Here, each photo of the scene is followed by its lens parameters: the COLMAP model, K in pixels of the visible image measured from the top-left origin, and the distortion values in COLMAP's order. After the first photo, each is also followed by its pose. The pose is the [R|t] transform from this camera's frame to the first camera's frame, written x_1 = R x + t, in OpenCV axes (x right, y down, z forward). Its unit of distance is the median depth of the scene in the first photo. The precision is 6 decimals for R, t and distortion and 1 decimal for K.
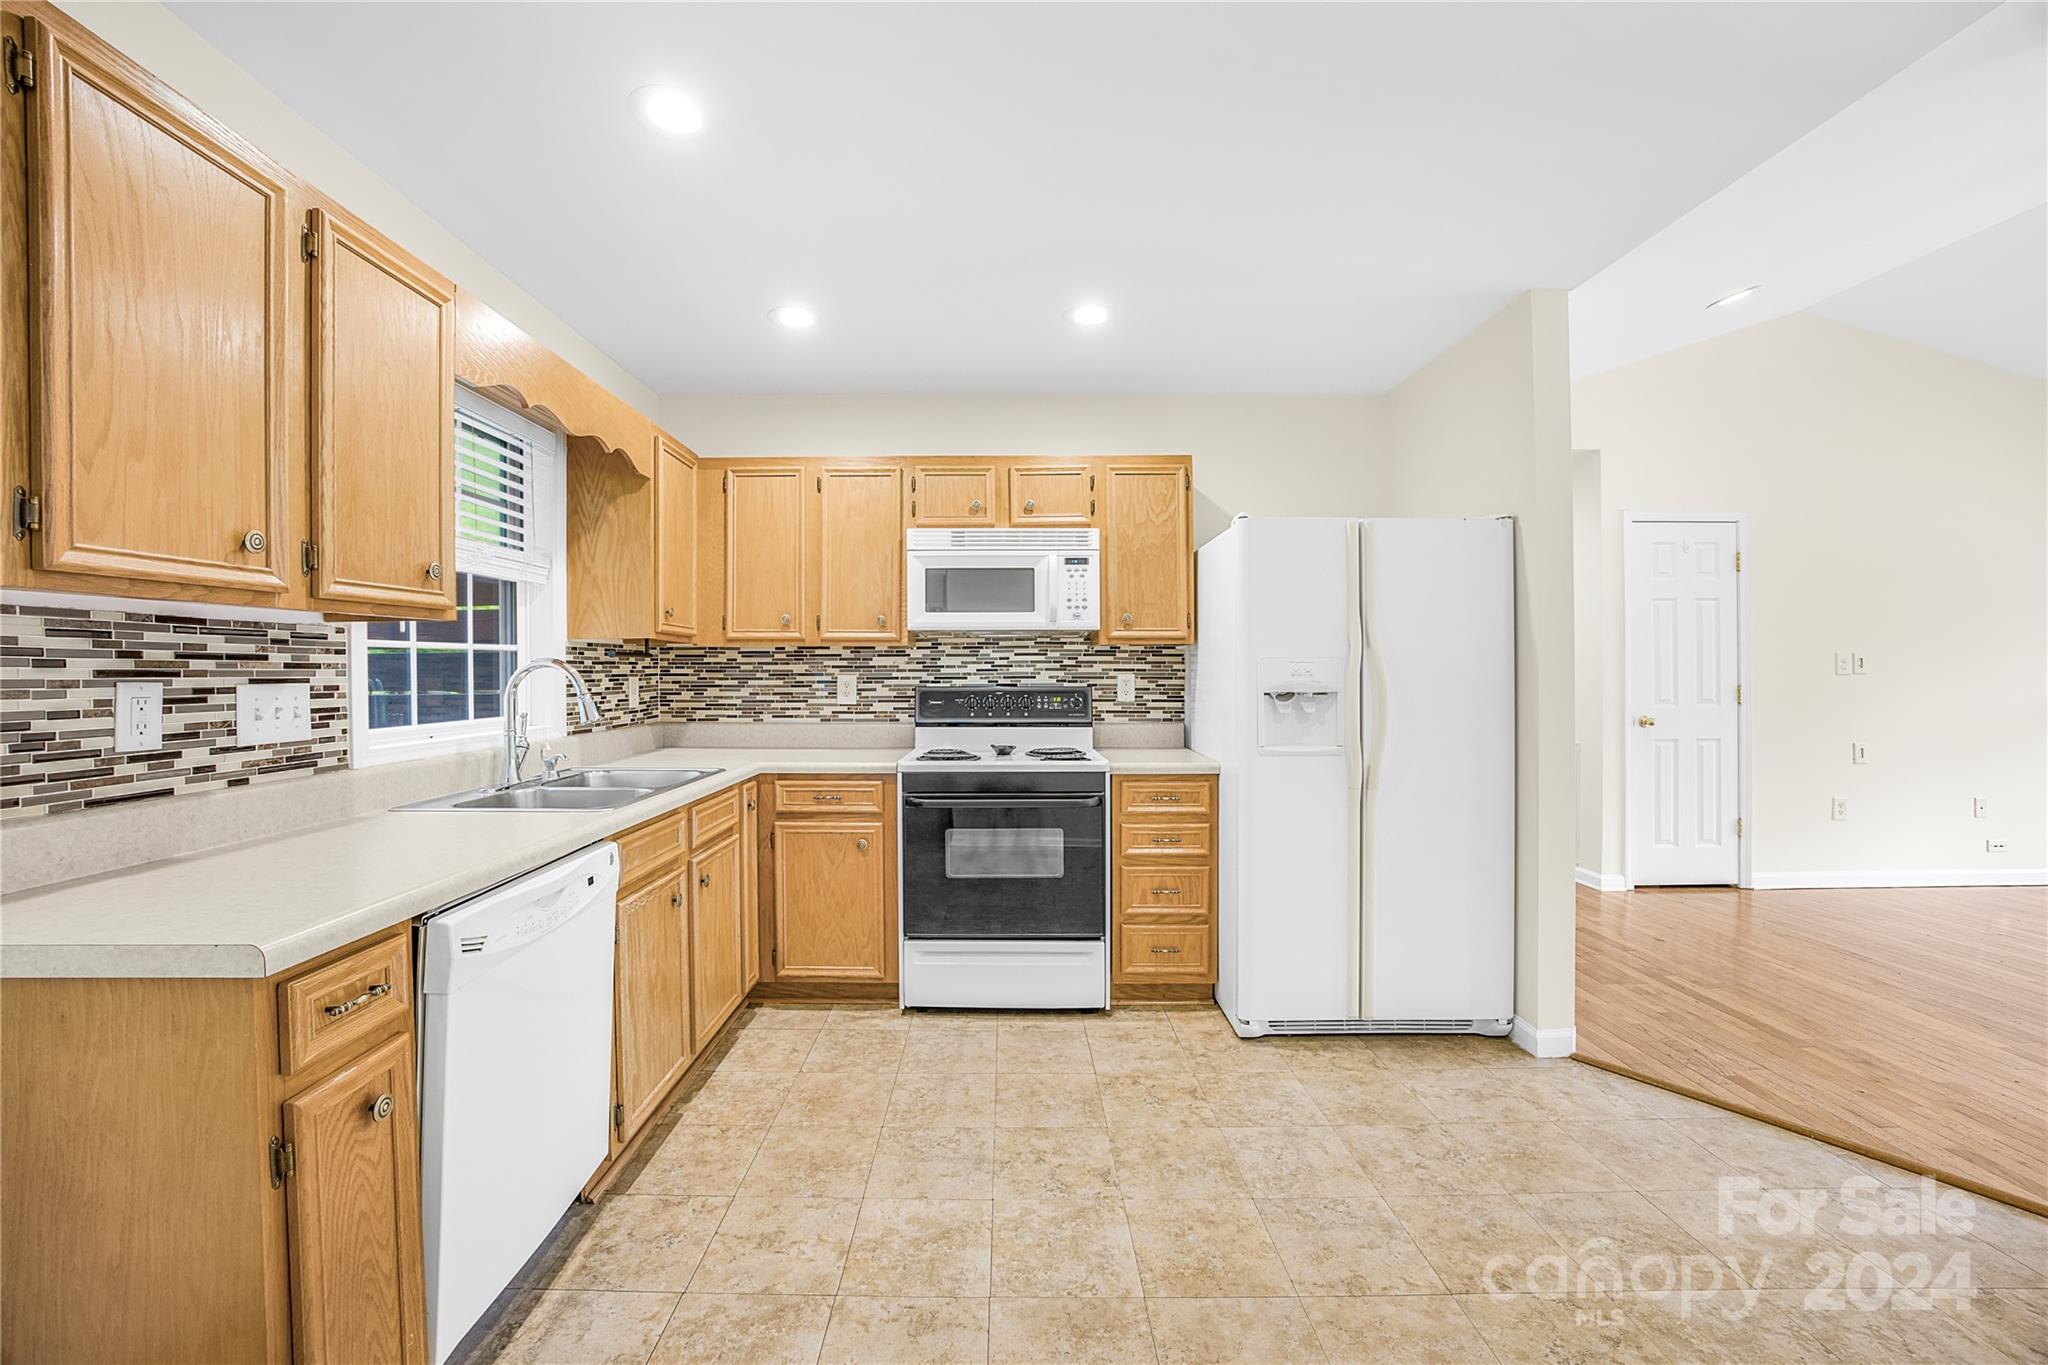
lens RADIAL K [[817.9, 0, 994.2], [0, 817.9, 674.1], [0, 0, 1]] dist [-0.049021, 0.012325]
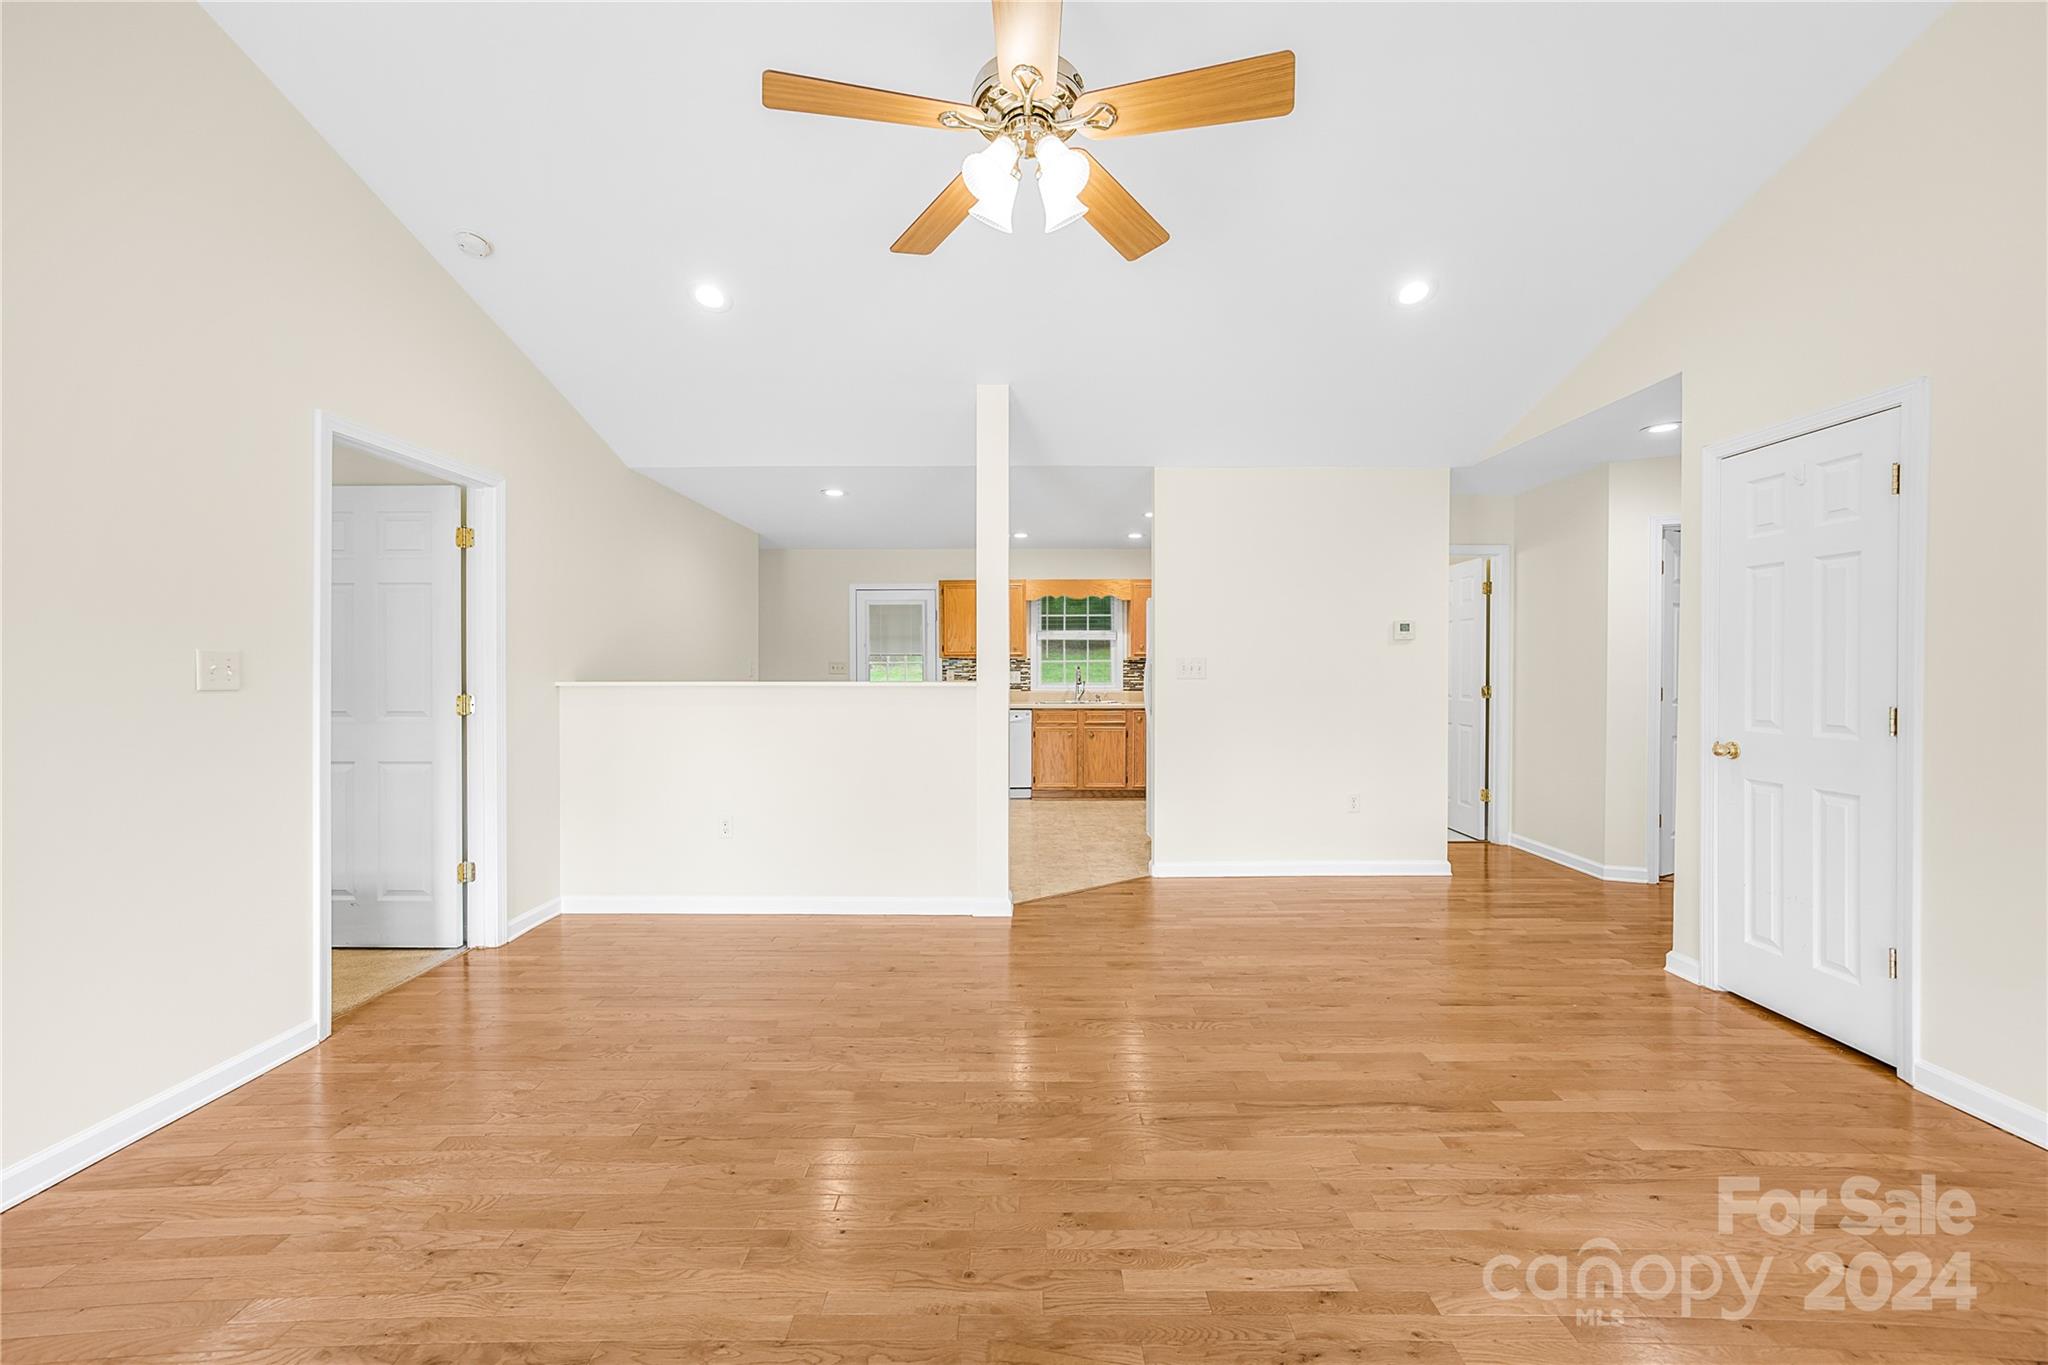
lens RADIAL K [[790.0, 0, 1034.6], [0, 790.0, 688.3], [0, 0, 1]] dist [-0.000221, 0.000184]
pose [[0.018450, 0.030376, -0.999368, 2.222825], [-0.003291, 0.999535, 0.030321, -0.016708], [0.999824, 0.002729, 0.018542, 0.589348]]
